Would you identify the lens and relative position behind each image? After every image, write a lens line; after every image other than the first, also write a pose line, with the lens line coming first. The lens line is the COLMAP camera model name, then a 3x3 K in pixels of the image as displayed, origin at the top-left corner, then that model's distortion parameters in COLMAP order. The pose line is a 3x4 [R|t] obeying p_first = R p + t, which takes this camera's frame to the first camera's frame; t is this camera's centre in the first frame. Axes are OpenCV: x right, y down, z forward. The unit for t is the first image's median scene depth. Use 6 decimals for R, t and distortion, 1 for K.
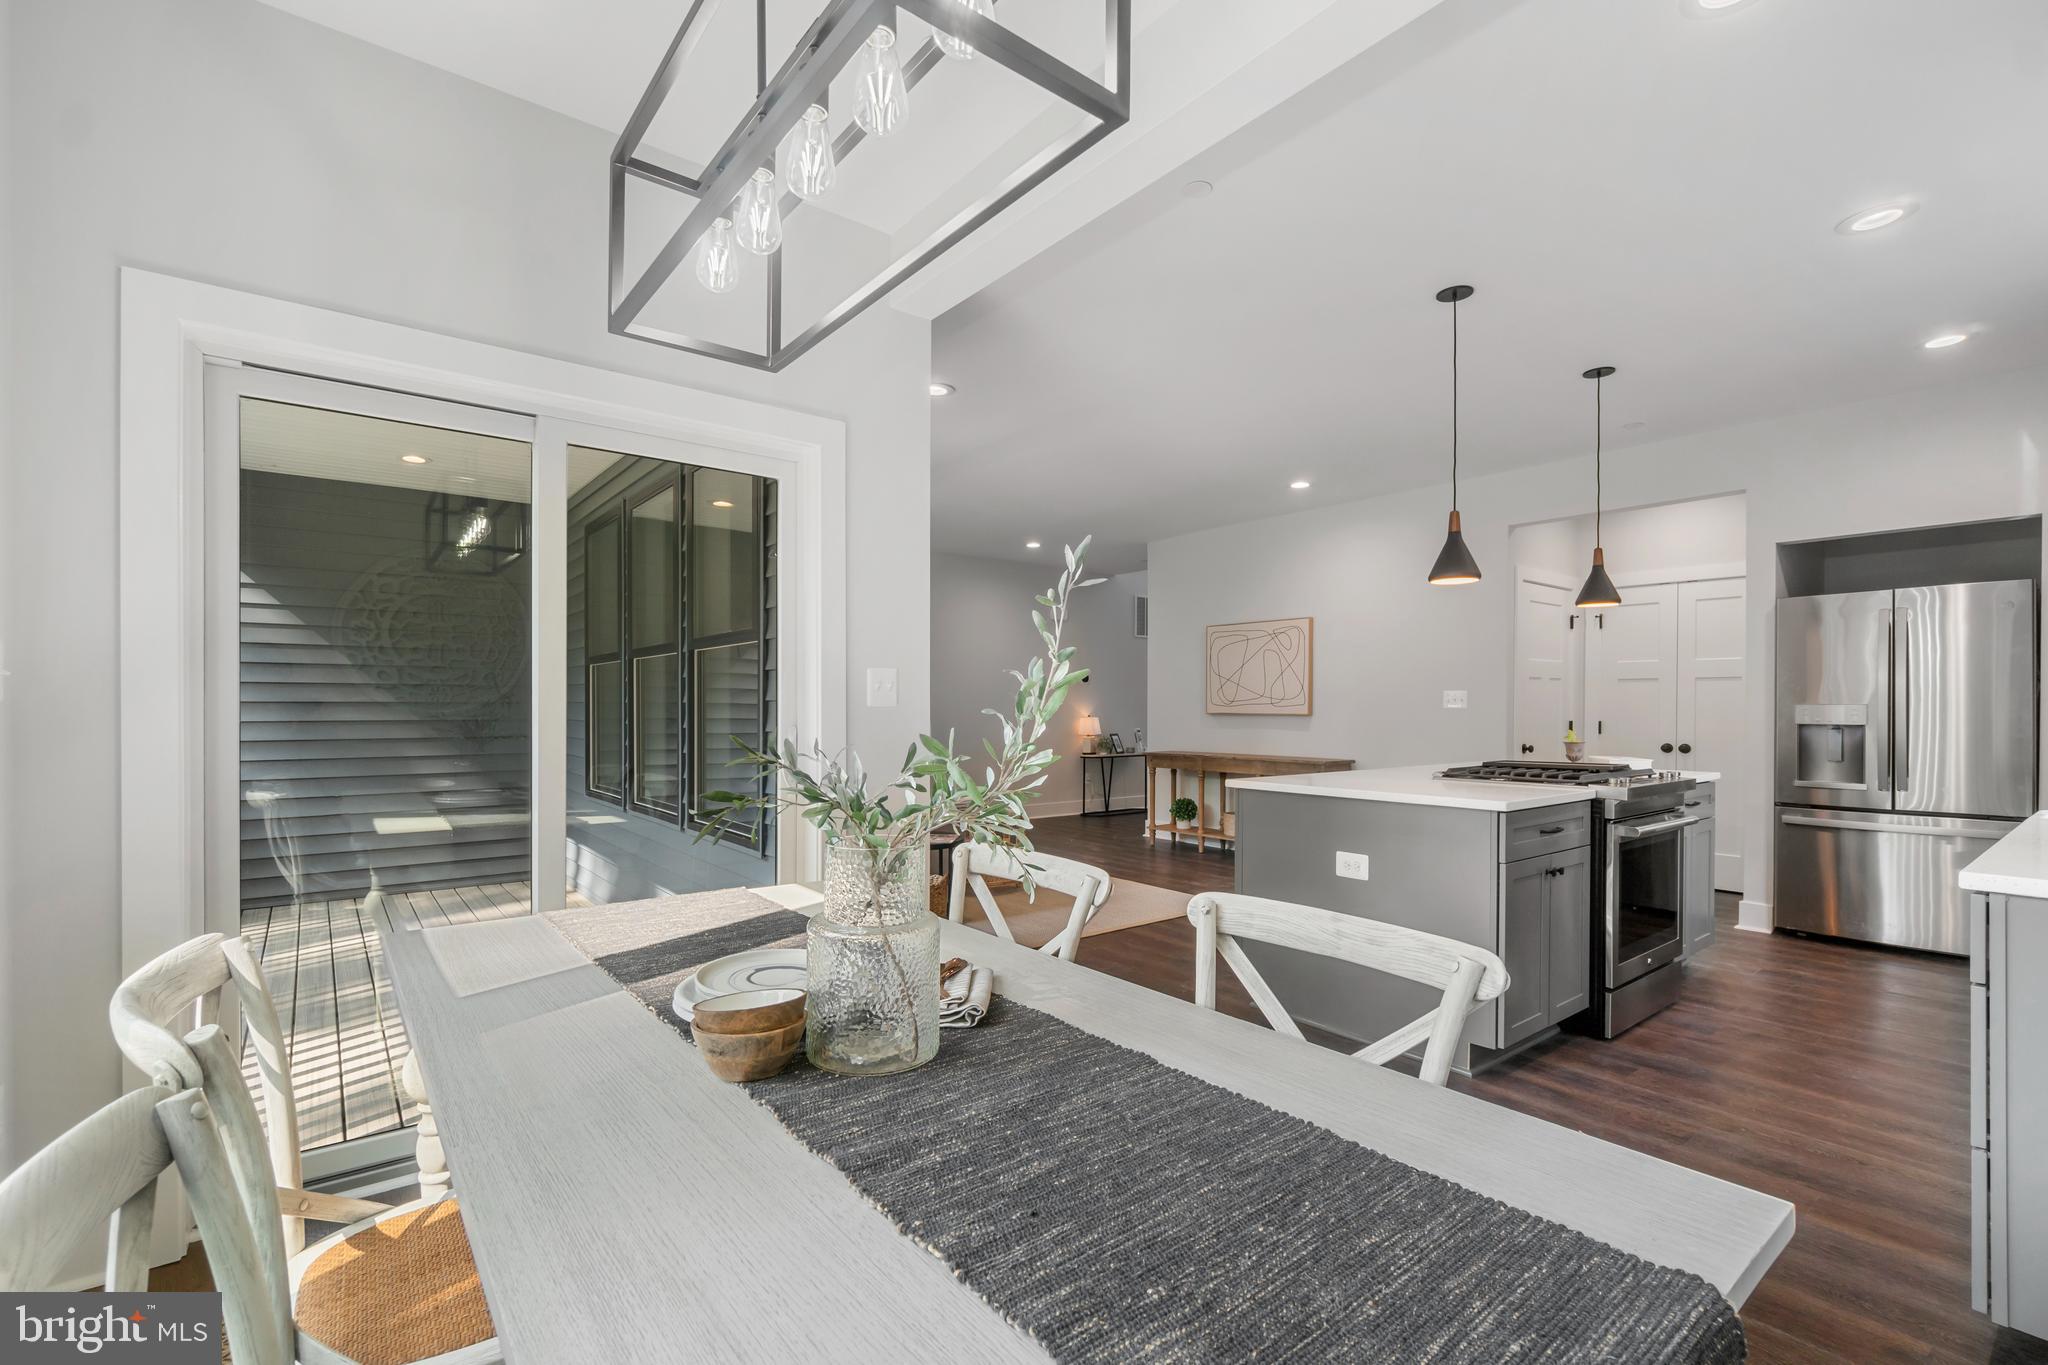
lens RADIAL K [[892.4, 0, 1013.5], [0, 892.4, 700.7], [0, 0, 1]] dist [0.000228, 0.000258]
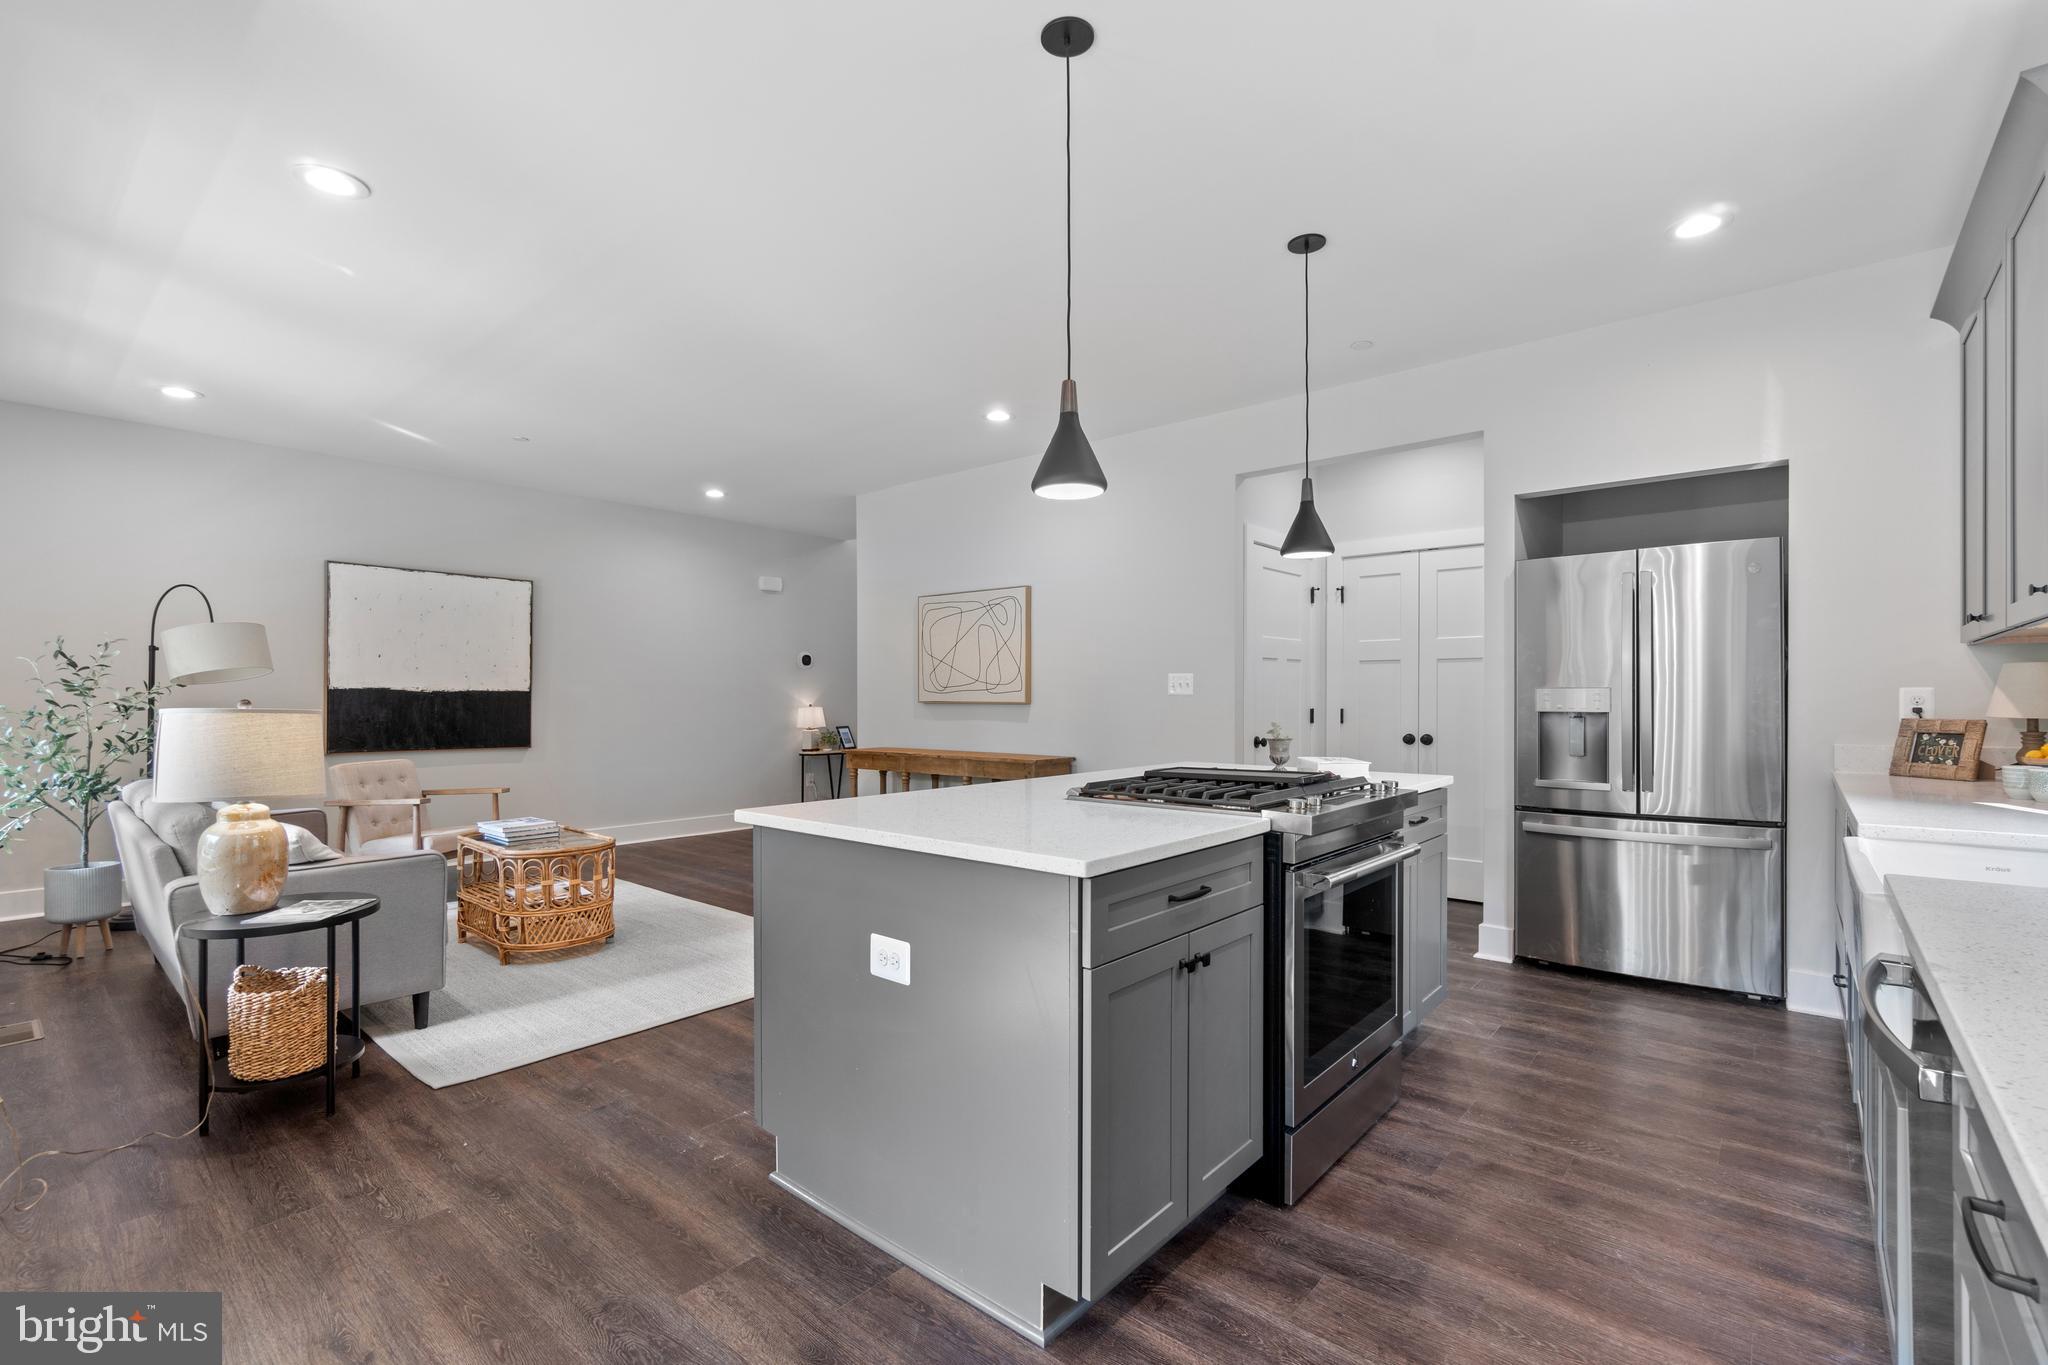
lens RADIAL K [[895.2, 0, 1024.0], [0, 895.2, 682.5], [0, 0, 1]] dist [-0.006730, 0.001112]
pose [[0.979808, -0.000311, 0.199939, 0.263948], [0.001900, 0.999968, -0.007753, 0.005009], [-0.199930, 0.007976, 0.979778, 0.304788]]
